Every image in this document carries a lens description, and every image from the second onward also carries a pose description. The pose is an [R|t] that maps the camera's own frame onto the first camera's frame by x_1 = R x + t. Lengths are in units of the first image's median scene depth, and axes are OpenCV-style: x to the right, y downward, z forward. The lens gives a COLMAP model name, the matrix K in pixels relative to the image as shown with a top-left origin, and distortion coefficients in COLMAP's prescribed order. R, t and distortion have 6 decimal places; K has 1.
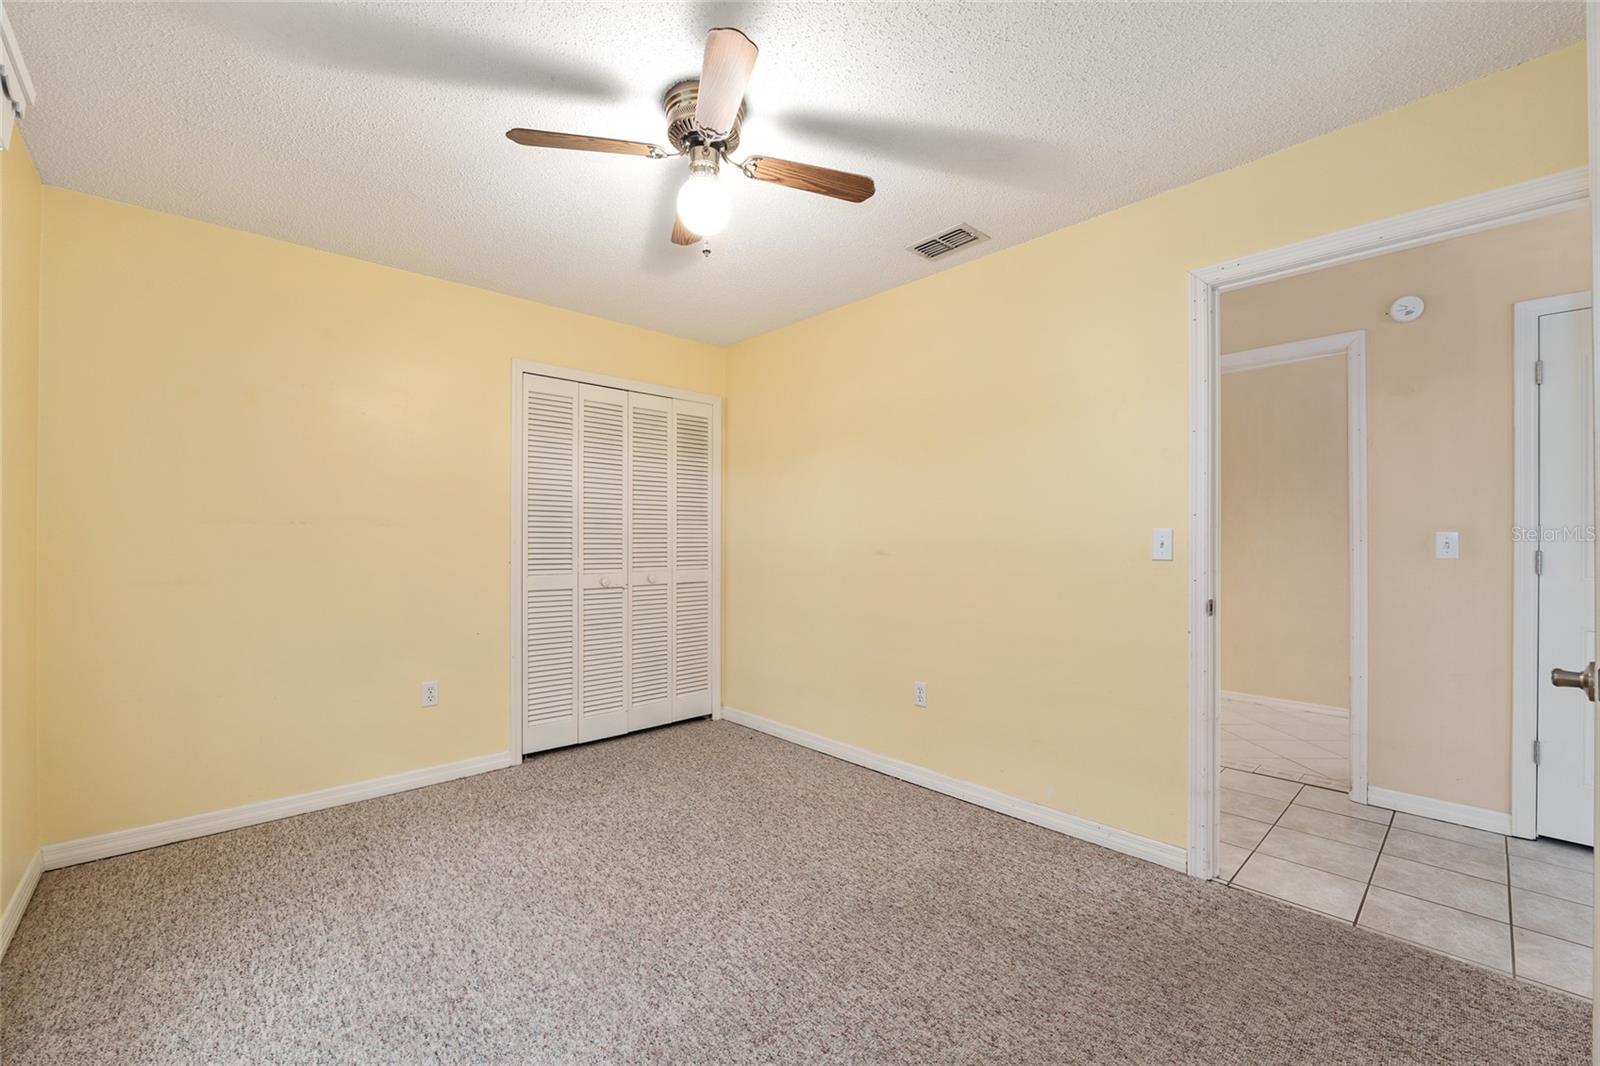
lens RADIAL K [[658.9, 0, 788.8], [0, 658.9, 542.3], [0, 0, 1]] dist [-0.006331, -0.000264]
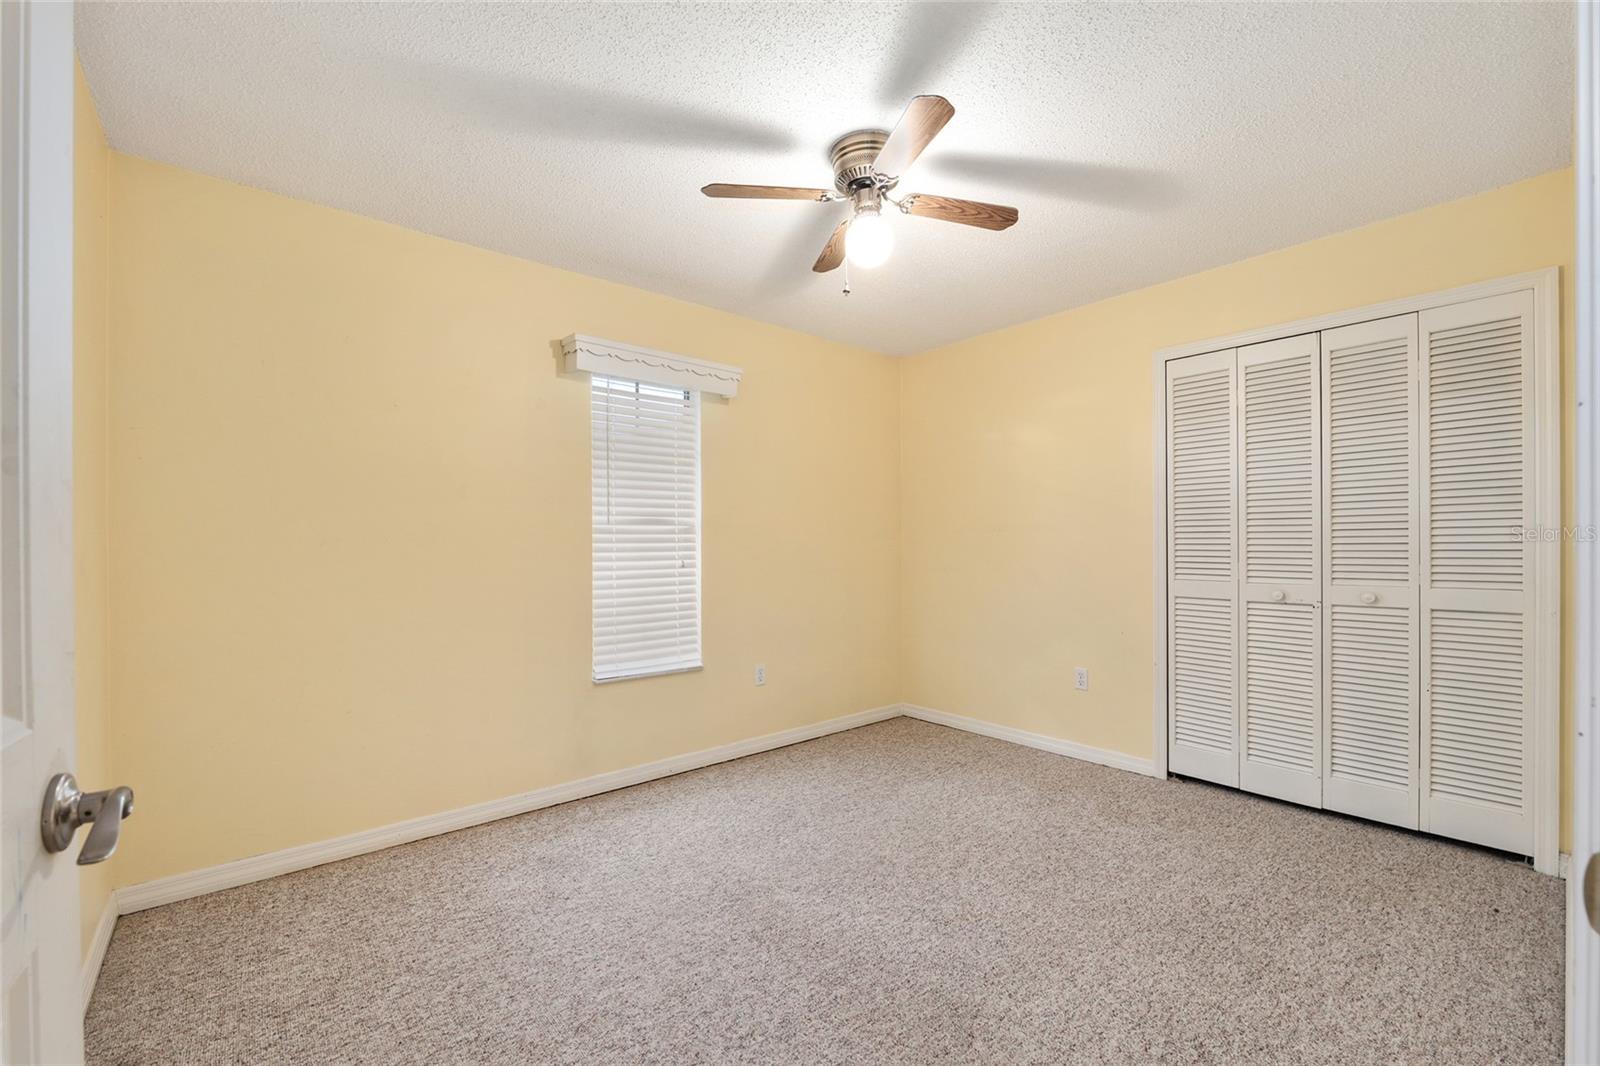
lens RADIAL K [[658.9, 0, 788.4], [0, 658.9, 537.6], [0, 0, 1]] dist [-0.006331, -0.000264]
pose [[-0.047671, -0.011767, -0.998794, 0.552277], [0.003699, 0.999922, -0.011956, 0.001179], [0.998856, -0.004264, -0.047623, 0.506027]]
